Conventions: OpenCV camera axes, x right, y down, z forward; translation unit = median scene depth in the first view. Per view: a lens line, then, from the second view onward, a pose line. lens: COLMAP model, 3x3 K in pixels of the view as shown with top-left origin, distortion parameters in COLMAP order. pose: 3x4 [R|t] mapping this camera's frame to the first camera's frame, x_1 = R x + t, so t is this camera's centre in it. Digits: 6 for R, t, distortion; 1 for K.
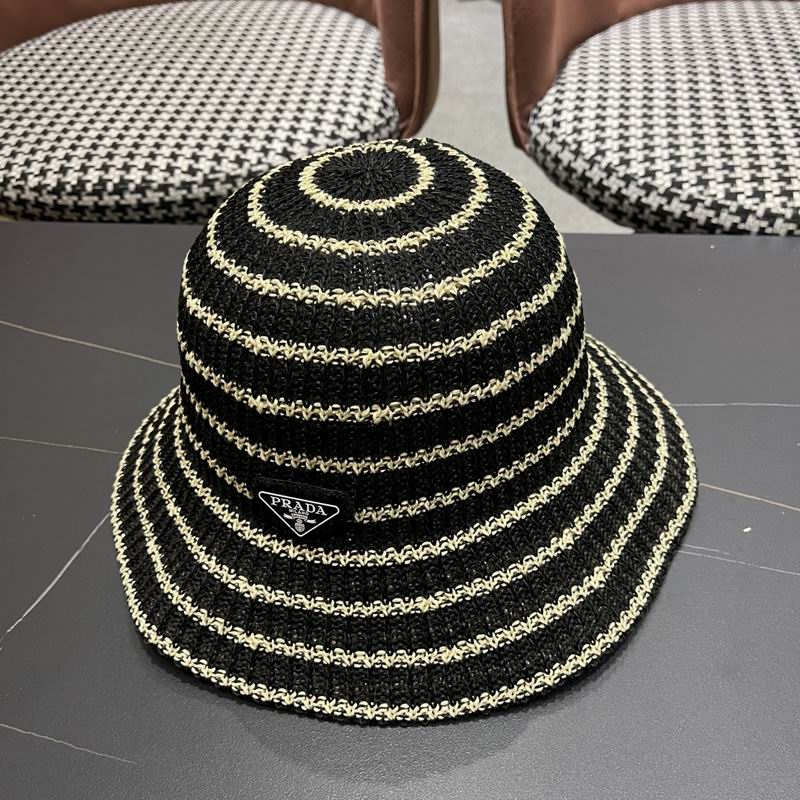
lens RADIAL K [[832.5, 0, 403.4], [0, 832.5, 398.9], [0, 0, 1]] dist [0.013181, 0.000000]
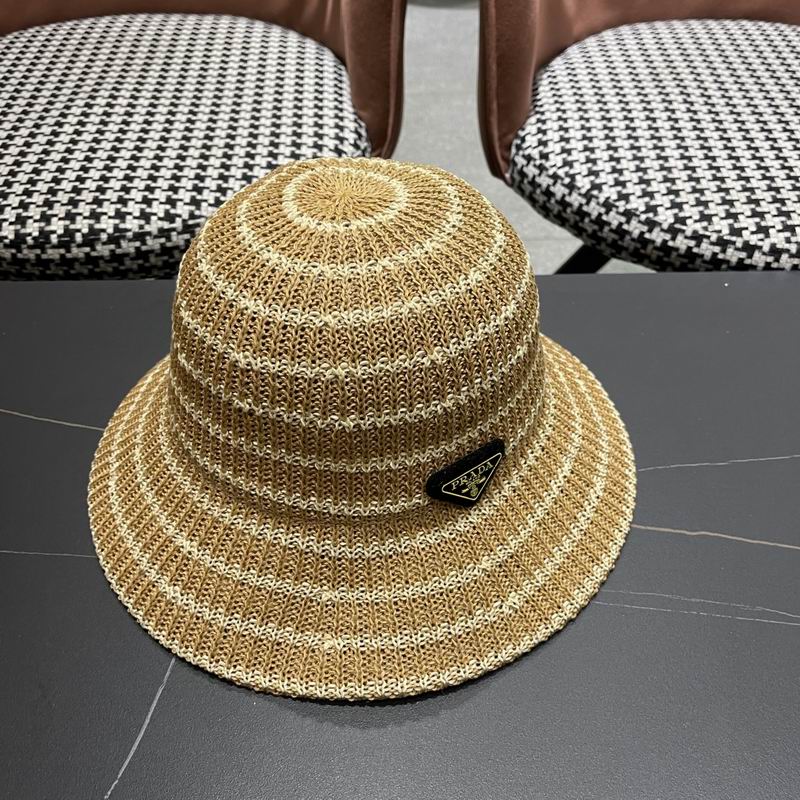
lens RADIAL K [[832.5, 0, 401.4], [0, 832.5, 391.9], [0, 0, 1]] dist [0.013181, 0.000000]
pose [[0.987157, -0.064620, 0.146097, -0.147649], [0.062737, 0.997877, 0.017471, -0.080173], [-0.146916, -0.008081, 0.989116, 0.047831]]
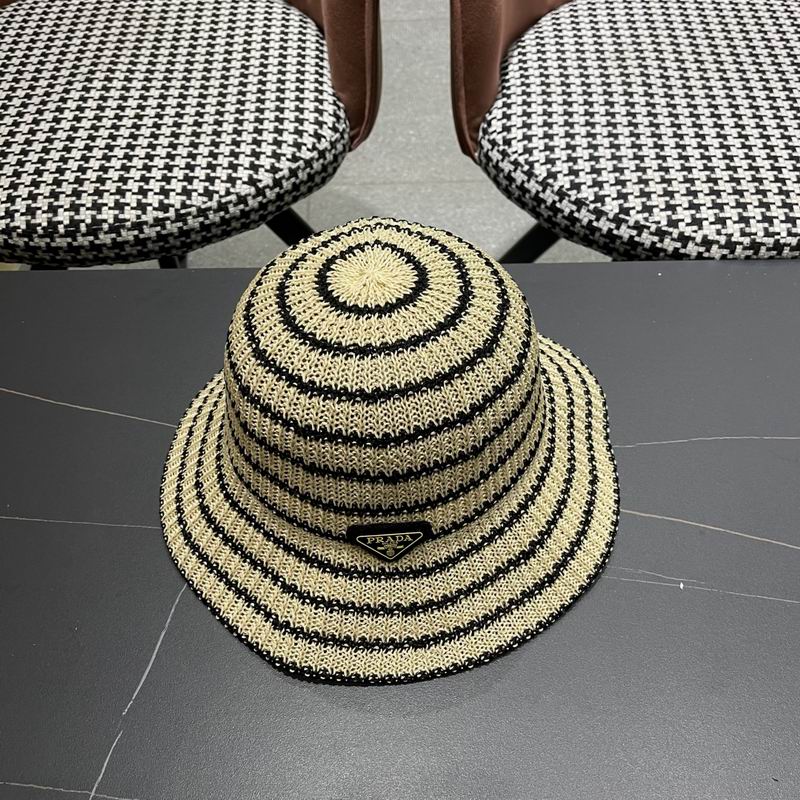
lens RADIAL K [[832.5, 0, 398.3], [0, 832.5, 408.6], [0, 0, 1]] dist [0.013181, 0.000000]
pose [[0.989843, -0.081141, 0.116738, -0.107786], [0.063310, 0.986797, 0.149077, -0.163567], [-0.127293, -0.140172, 0.981910, -0.077043]]
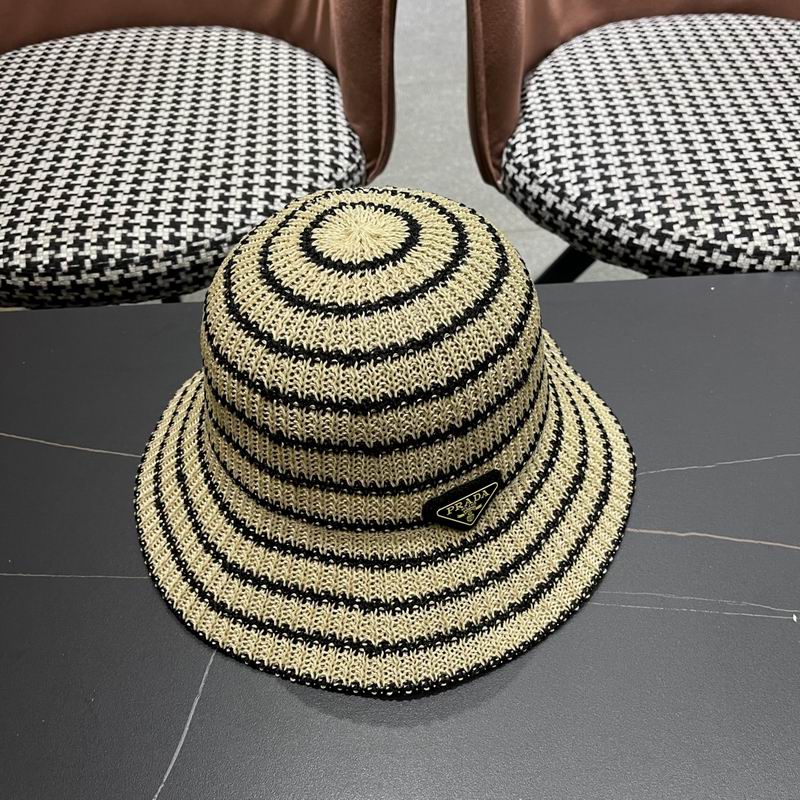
lens RADIAL K [[832.5, 0, 402.3], [0, 832.5, 407.7], [0, 0, 1]] dist [0.013181, 0.000000]
pose [[0.983677, -0.107170, 0.144547, -0.155471], [0.099511, 0.993272, 0.059238, -0.113293], [-0.149923, -0.043887, 0.987723, 0.009270]]
